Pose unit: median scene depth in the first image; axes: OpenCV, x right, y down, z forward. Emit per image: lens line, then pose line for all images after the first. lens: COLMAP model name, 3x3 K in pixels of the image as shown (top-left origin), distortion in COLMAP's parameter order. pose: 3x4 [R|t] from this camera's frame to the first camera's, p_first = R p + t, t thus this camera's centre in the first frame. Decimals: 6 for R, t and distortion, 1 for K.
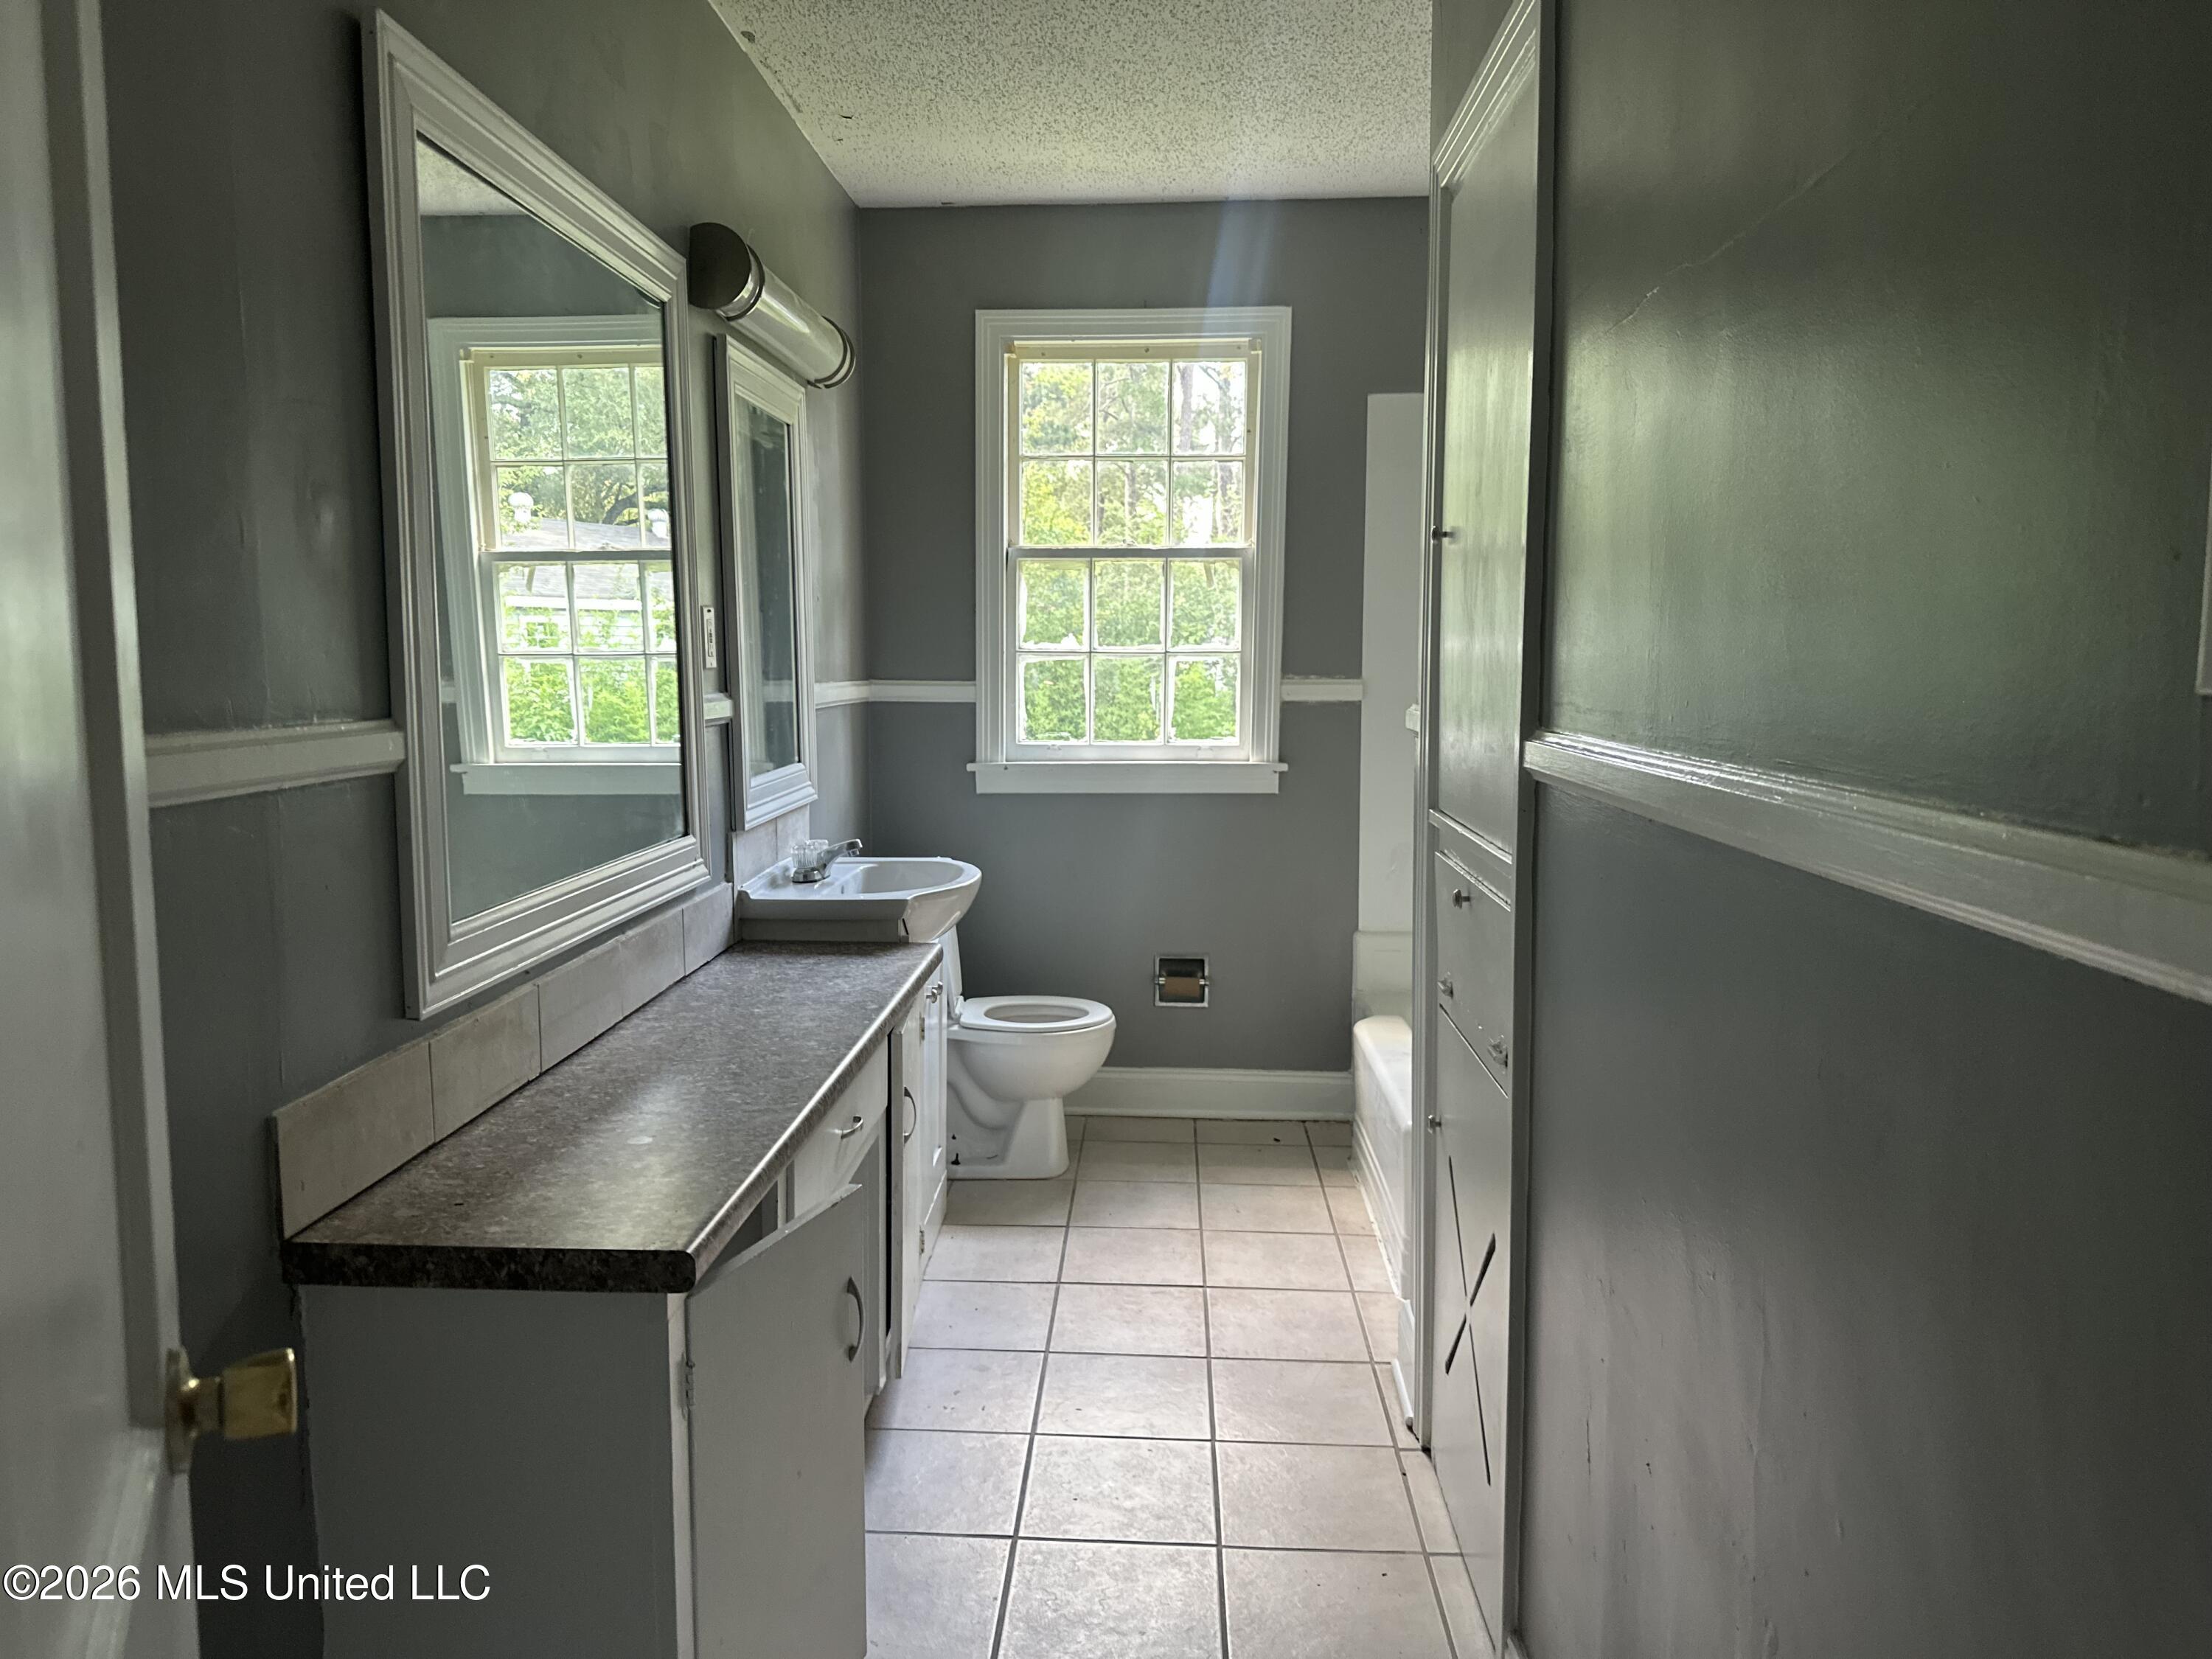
lens RADIAL K [[1568.1, 0, 1100.2], [0, 1568.1, 792.7], [0, 0, 1]] dist [0.070790, -0.084024]
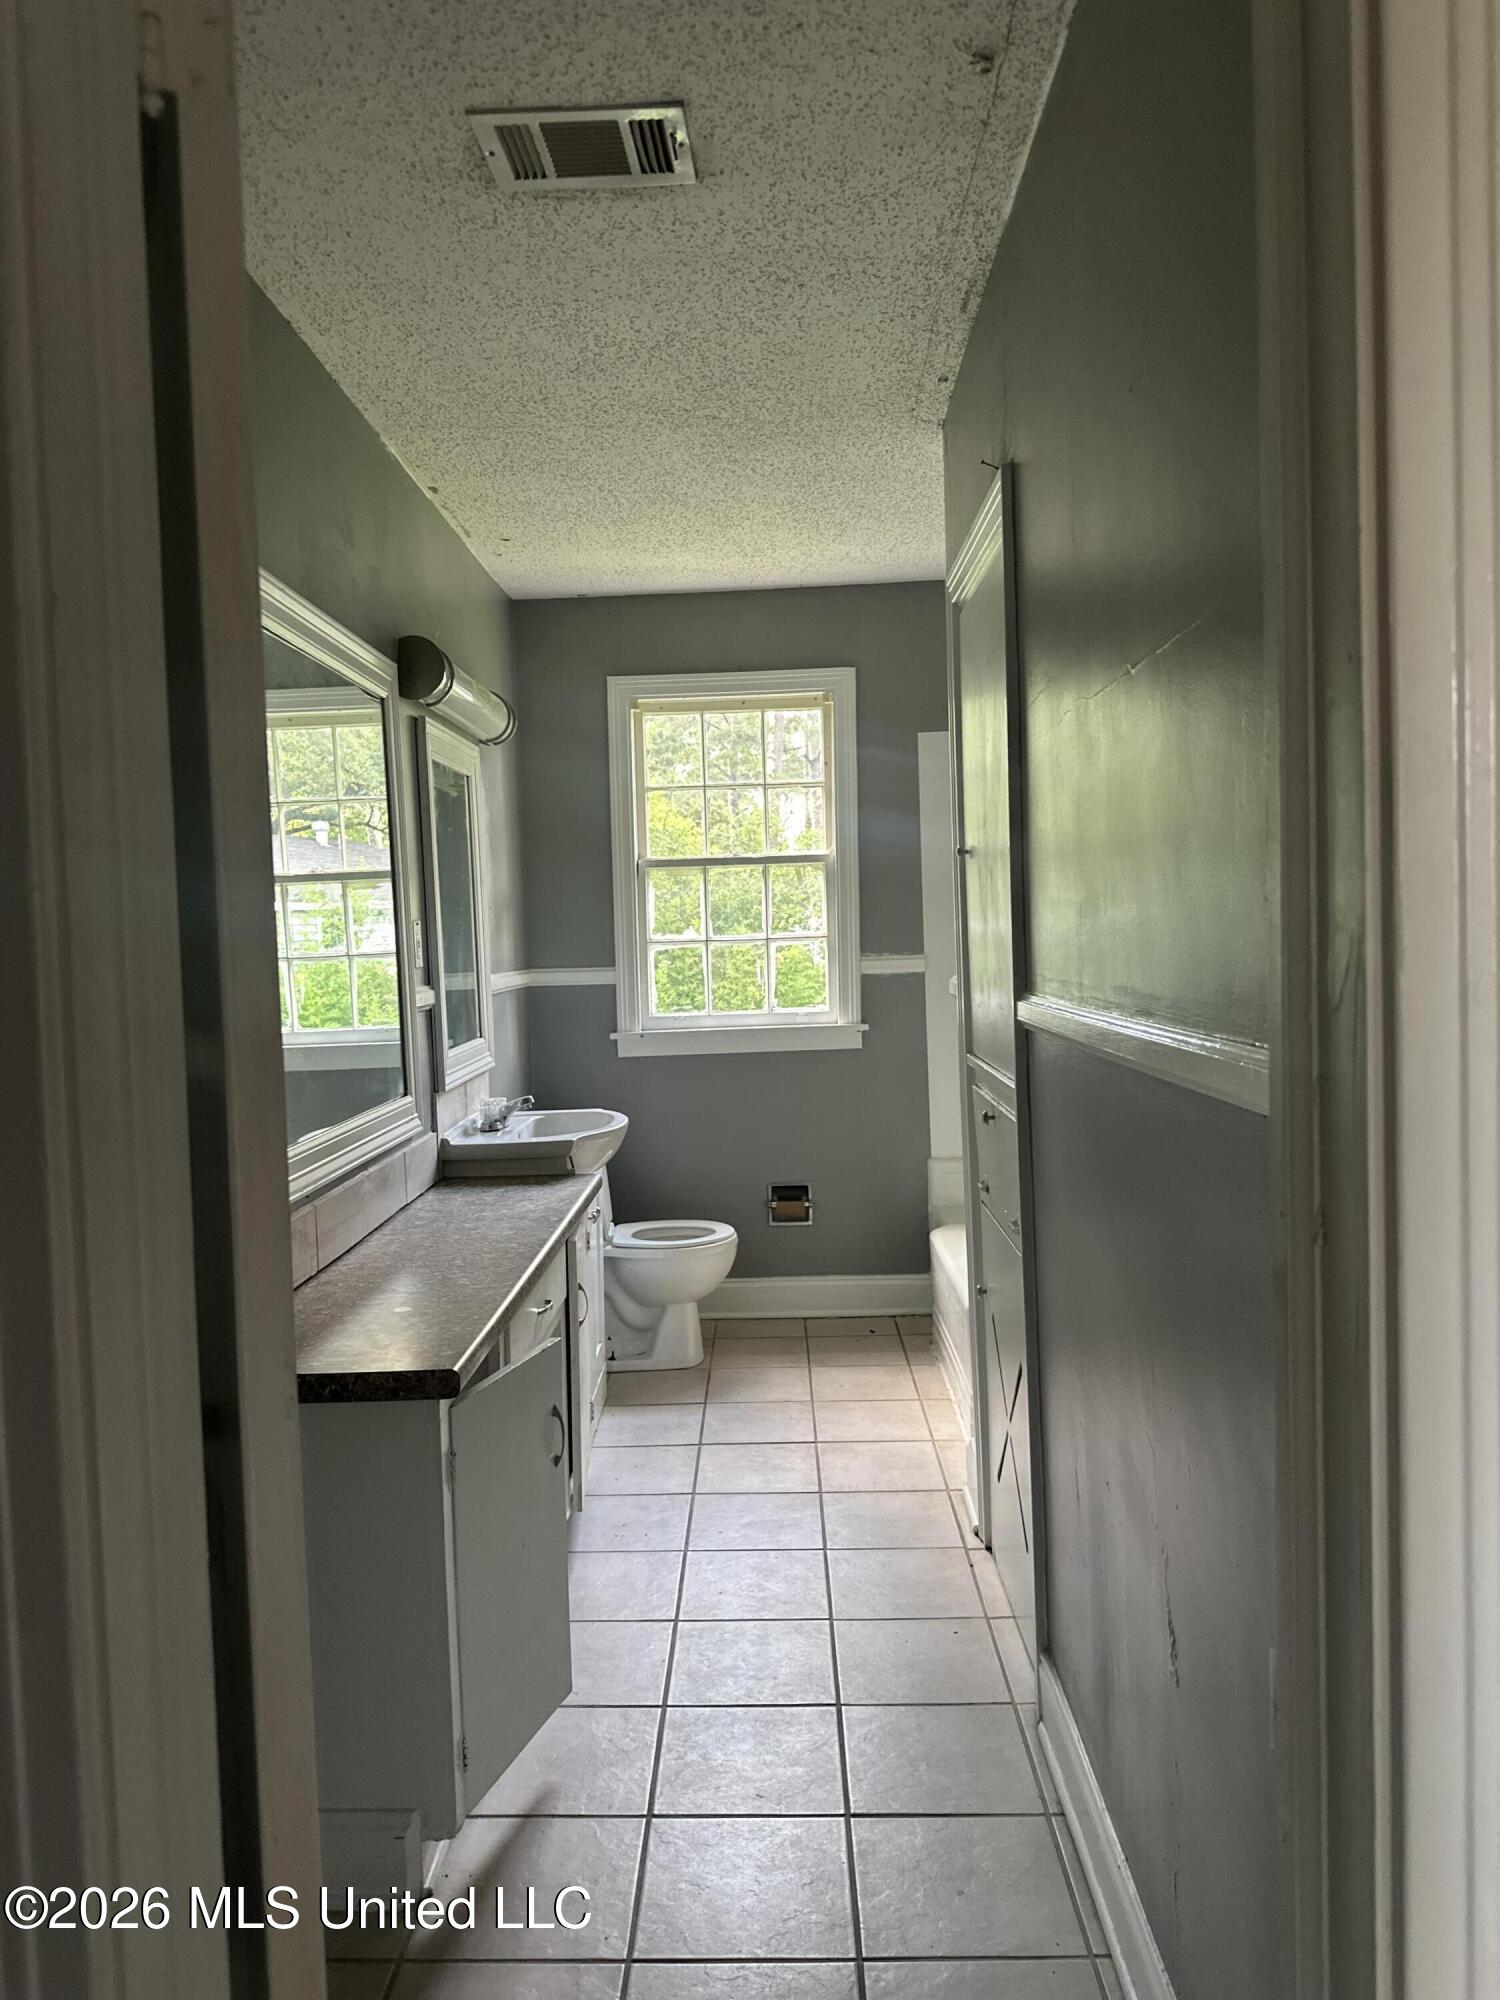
lens RADIAL K [[1417.8, 0, 752.5], [0, 1417.8, 966.6], [0, 0, 1]] dist [0.070790, -0.084024]
pose [[0.998974, -0.035122, 0.028605, -0.004247], [0.036886, 0.997288, -0.063687, 0.005469], [-0.026291, 0.064677, 0.997560, -0.173115]]
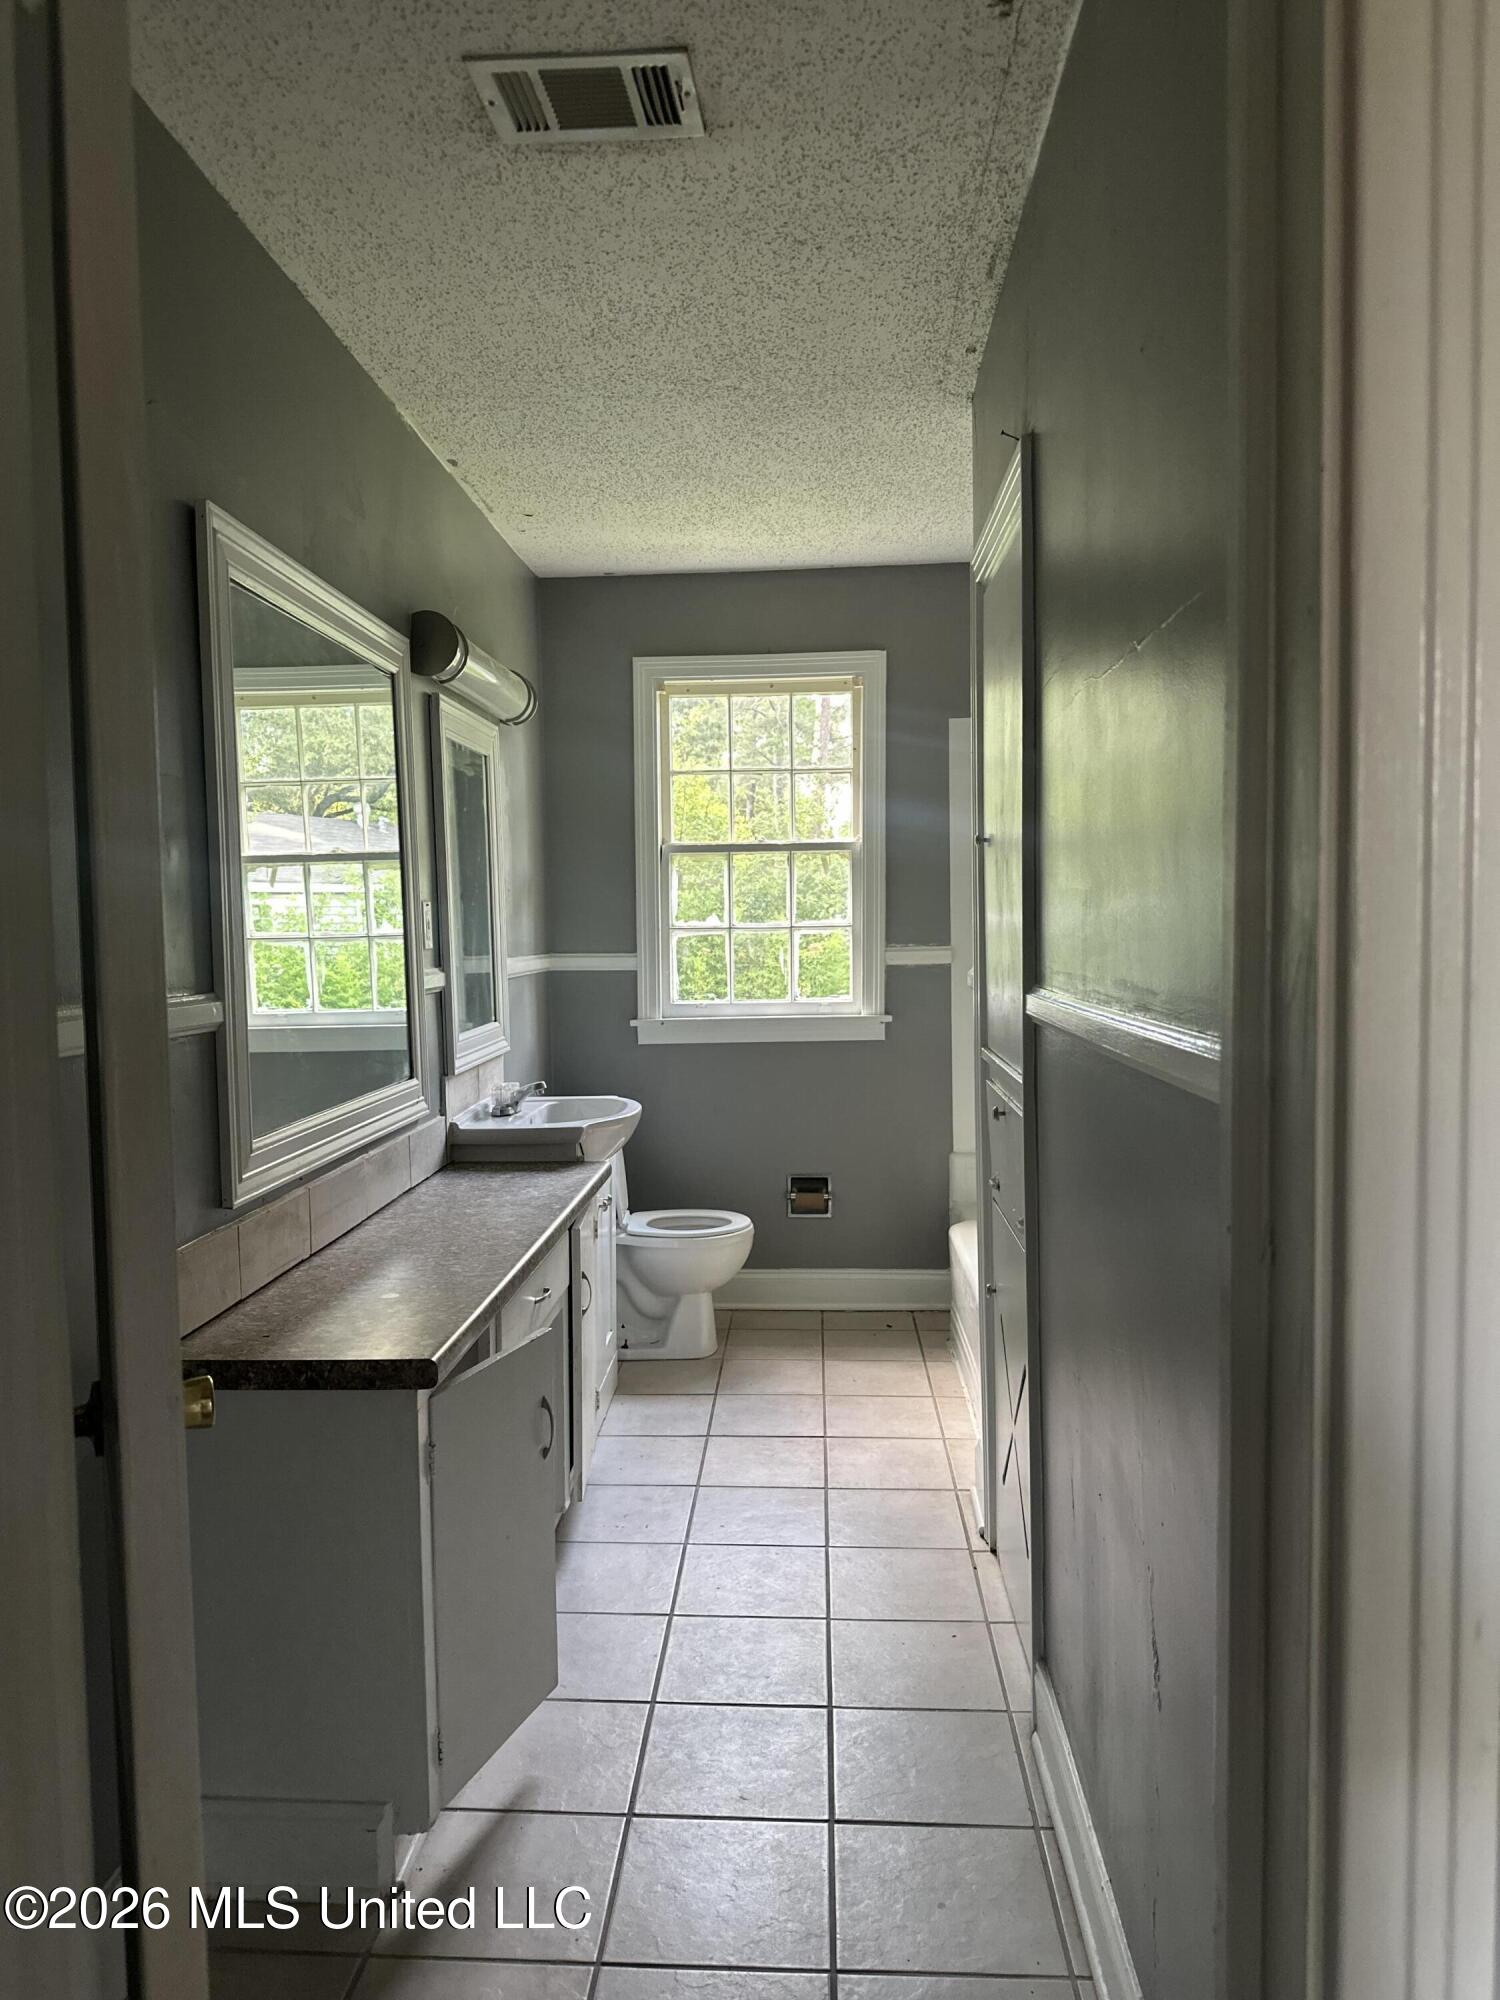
lens RADIAL K [[1417.8, 0, 758.9], [0, 1417.8, 981.3], [0, 0, 1]] dist [0.070790, -0.084024]
pose [[0.999853, -0.017049, 0.001904, 0.019227], [0.017119, 0.998767, -0.046594, 0.006017], [-0.001107, 0.046620, 0.998912, -0.152100]]
